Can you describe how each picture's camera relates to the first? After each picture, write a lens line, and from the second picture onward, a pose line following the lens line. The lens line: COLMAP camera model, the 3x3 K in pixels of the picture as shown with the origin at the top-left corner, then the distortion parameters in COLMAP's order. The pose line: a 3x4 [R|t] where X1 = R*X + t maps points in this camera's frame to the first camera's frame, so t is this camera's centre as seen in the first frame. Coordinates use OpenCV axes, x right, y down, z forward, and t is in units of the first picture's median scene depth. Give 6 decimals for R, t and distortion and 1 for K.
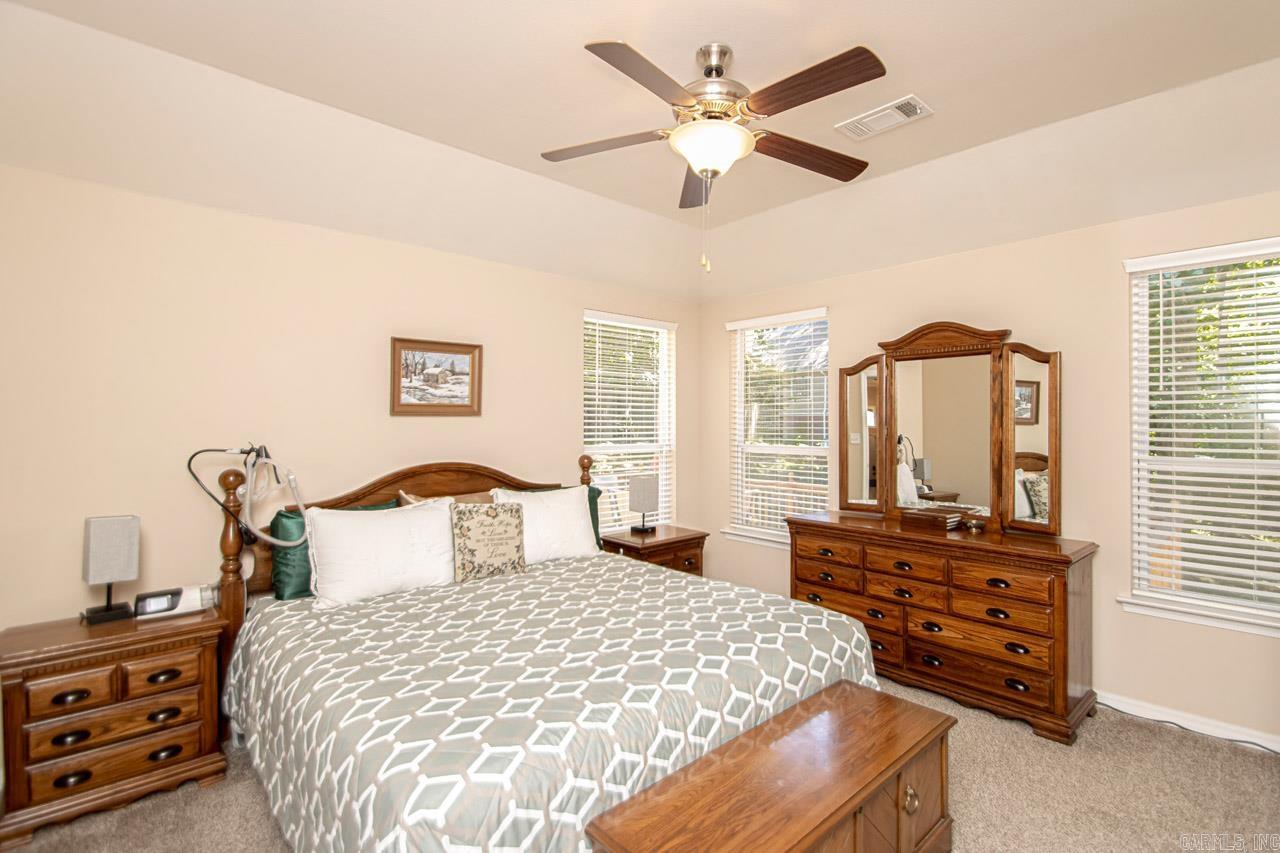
lens RADIAL K [[592.1, 0, 639.8], [0, 592.1, 434.2], [0, 0, 1]] dist [0.004171, 0.000284]
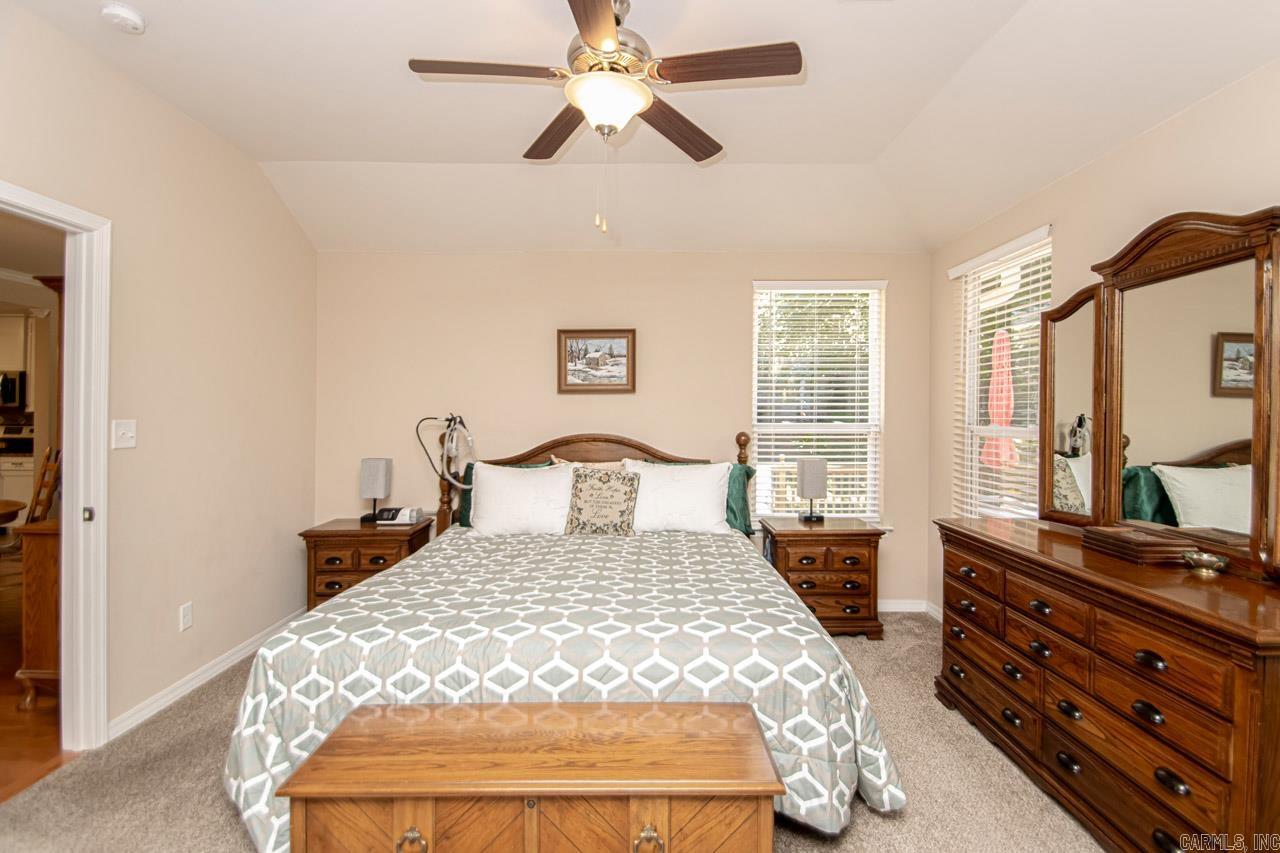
lens RADIAL K [[594.3, 0, 651.1], [0, 594.3, 423.6], [0, 0, 1]] dist [0.019161, -0.019567]
pose [[0.742793, 0.010272, -0.669442, 0.542530], [-0.010619, 0.999937, 0.003561, 0.023342], [0.669437, 0.004464, 0.742855, 0.216846]]
